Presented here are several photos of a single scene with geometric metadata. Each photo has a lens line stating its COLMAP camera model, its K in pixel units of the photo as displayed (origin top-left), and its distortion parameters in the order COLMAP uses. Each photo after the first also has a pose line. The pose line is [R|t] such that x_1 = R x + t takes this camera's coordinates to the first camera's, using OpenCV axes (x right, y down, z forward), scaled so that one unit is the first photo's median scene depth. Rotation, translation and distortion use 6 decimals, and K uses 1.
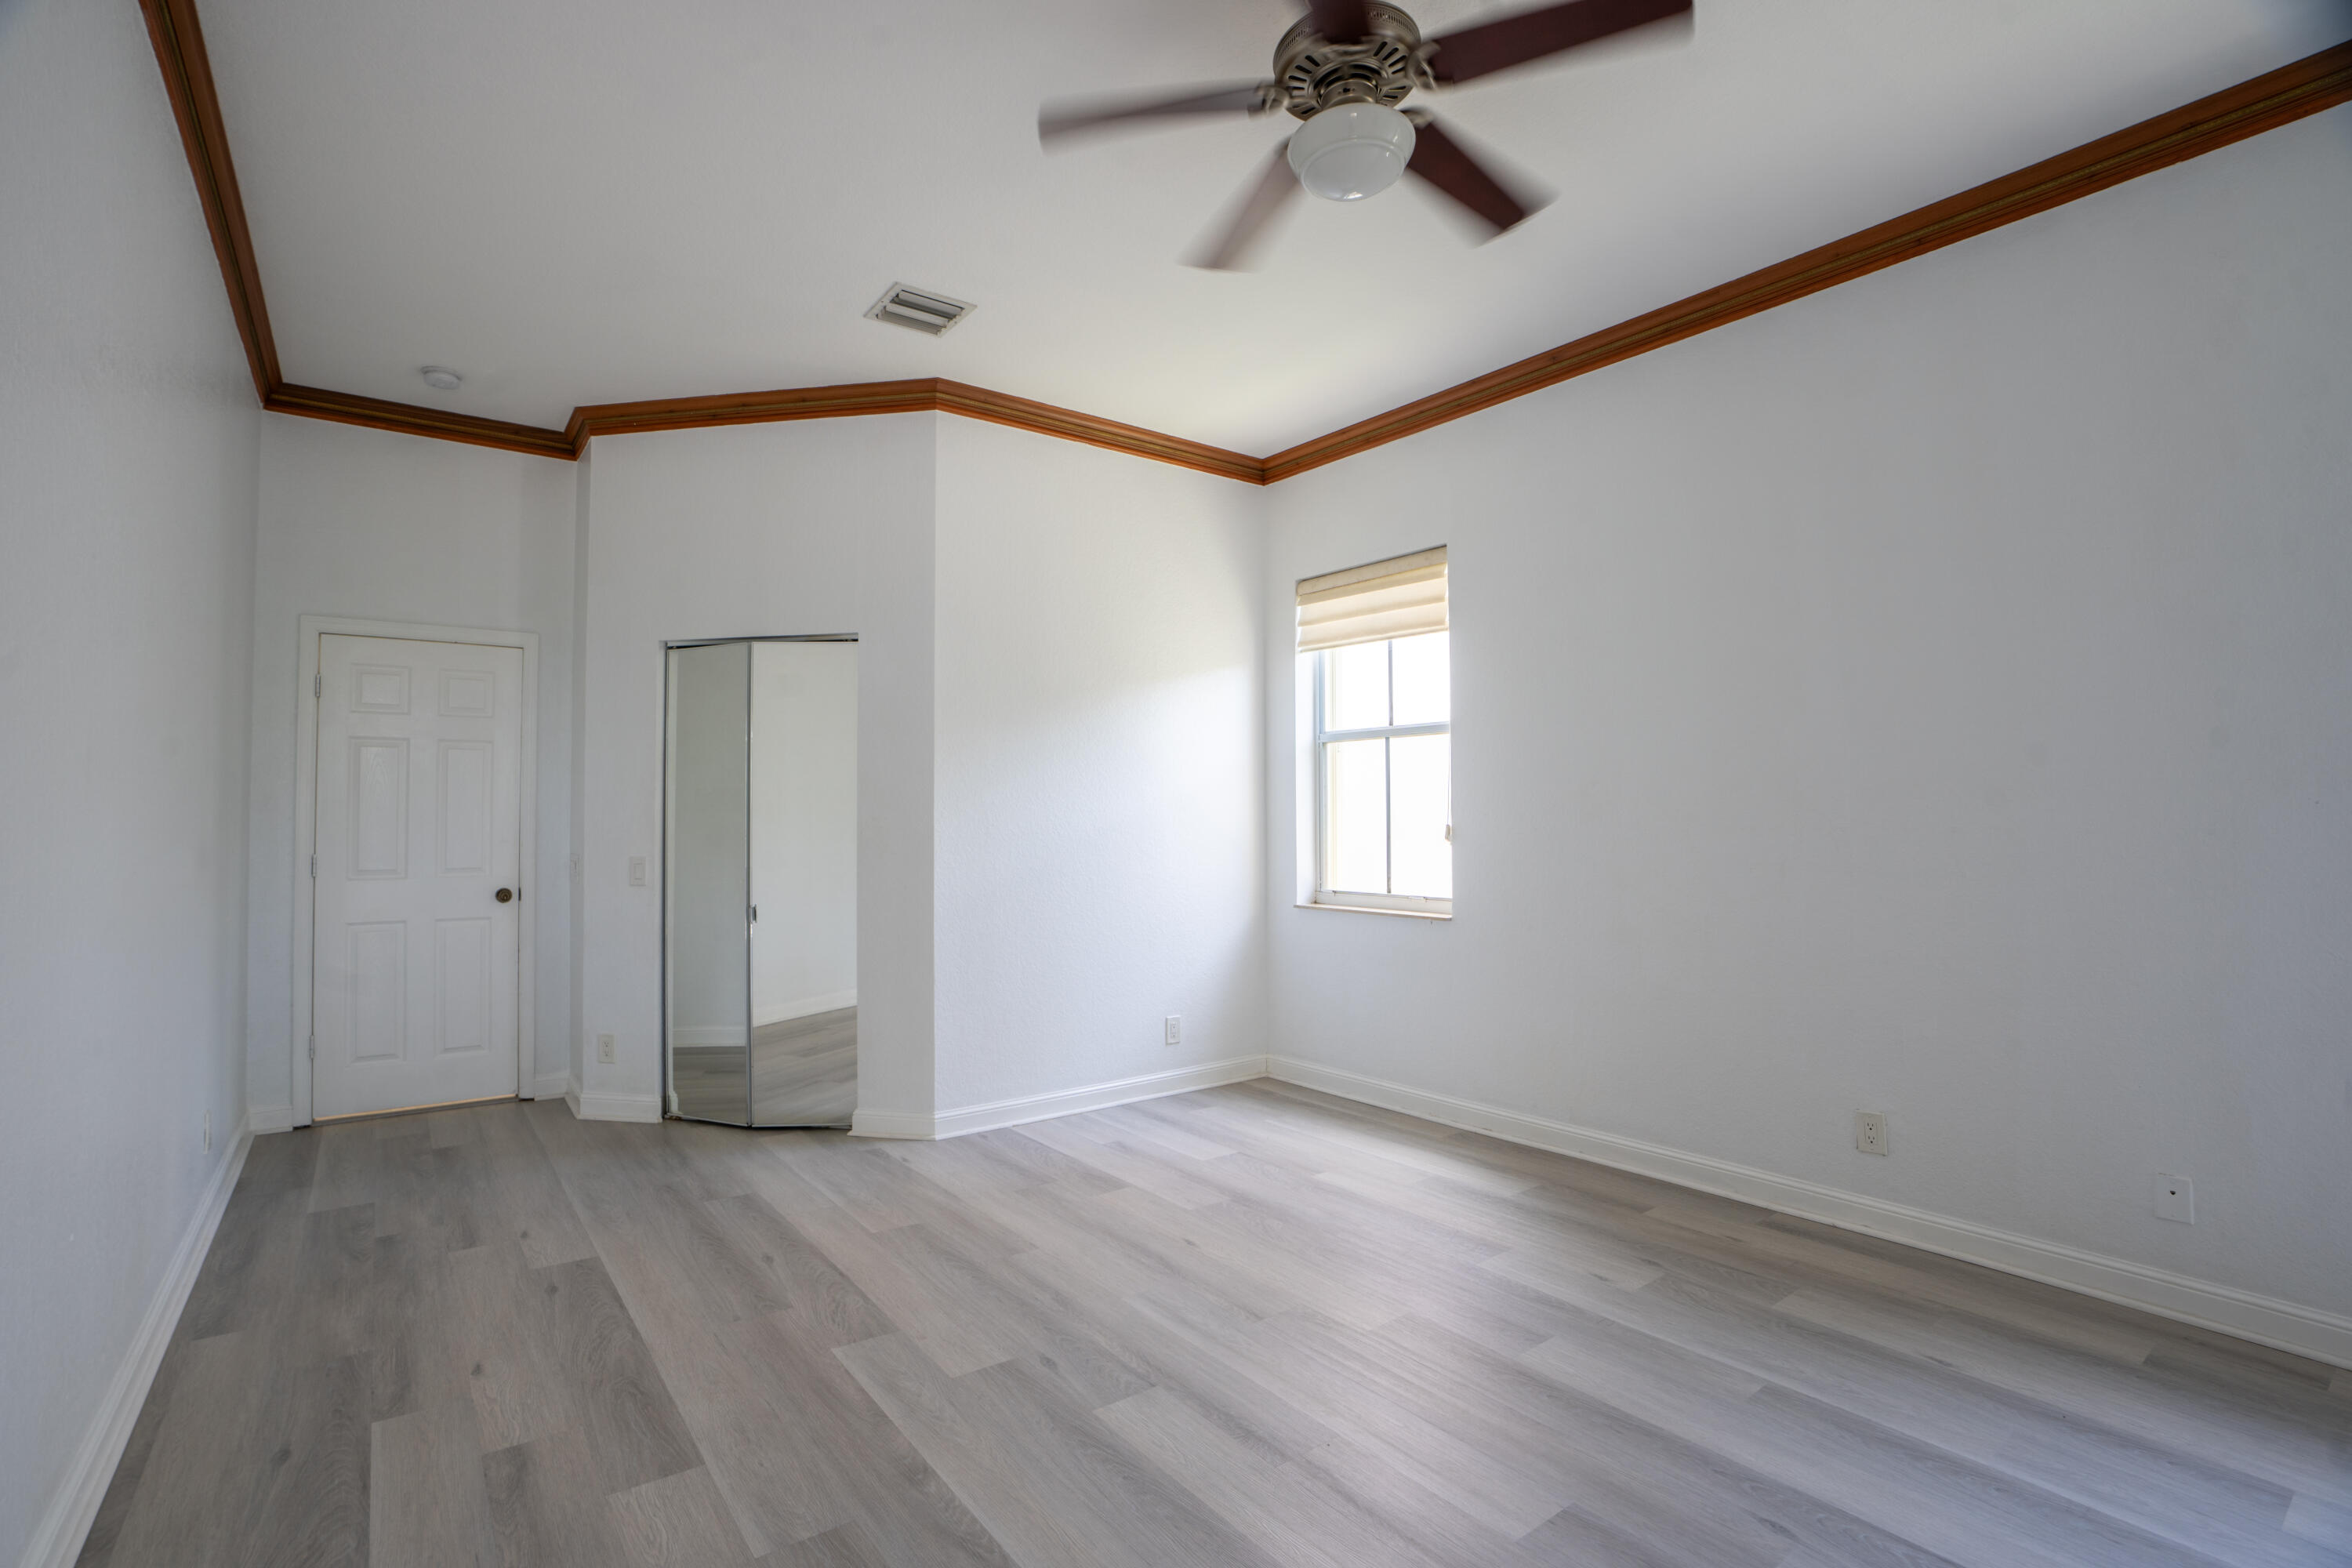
lens RADIAL K [[1070.4, 0, 1147.1], [0, 1070.4, 787.0], [0, 0, 1]] dist [-0.066725, 0.022642]
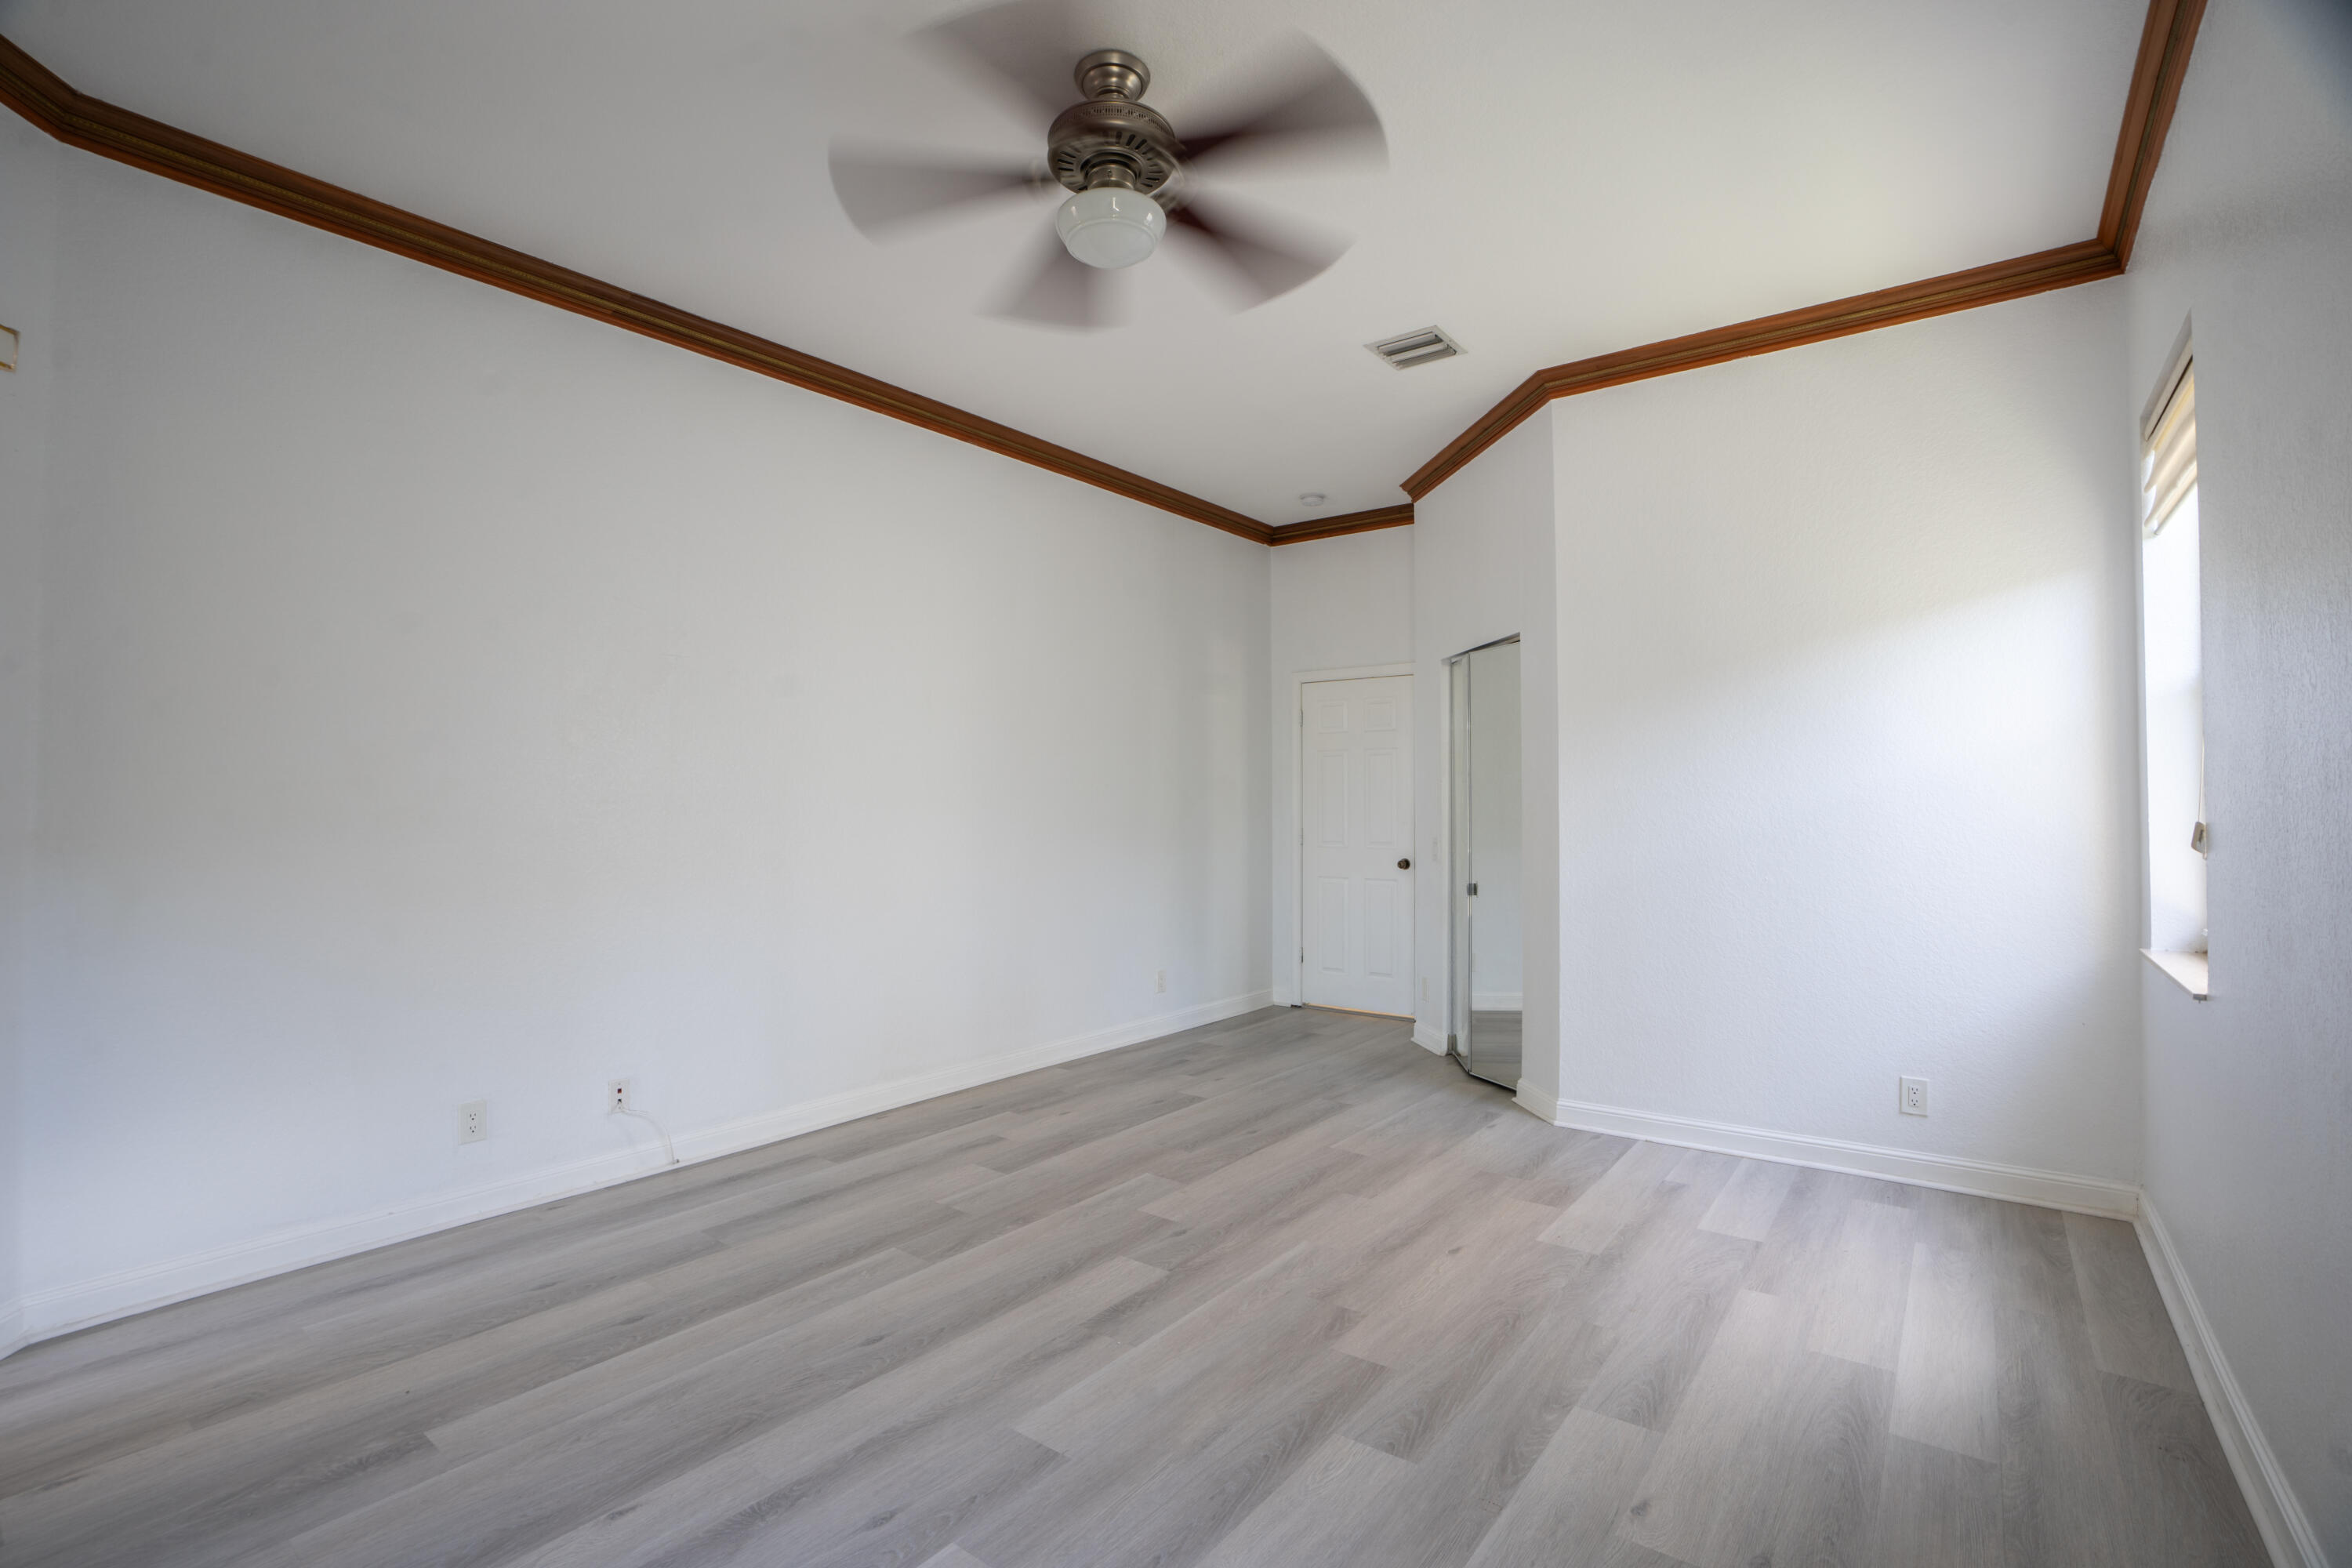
lens RADIAL K [[1070.4, 0, 1147.1], [0, 1070.4, 787.0], [0, 0, 1]] dist [-0.066725, 0.022642]
pose [[0.276424, -0.012405, -0.960956, 0.691712], [0.029135, 0.999565, -0.004522, 0.003948], [0.960594, -0.026748, 0.276665, 0.371949]]
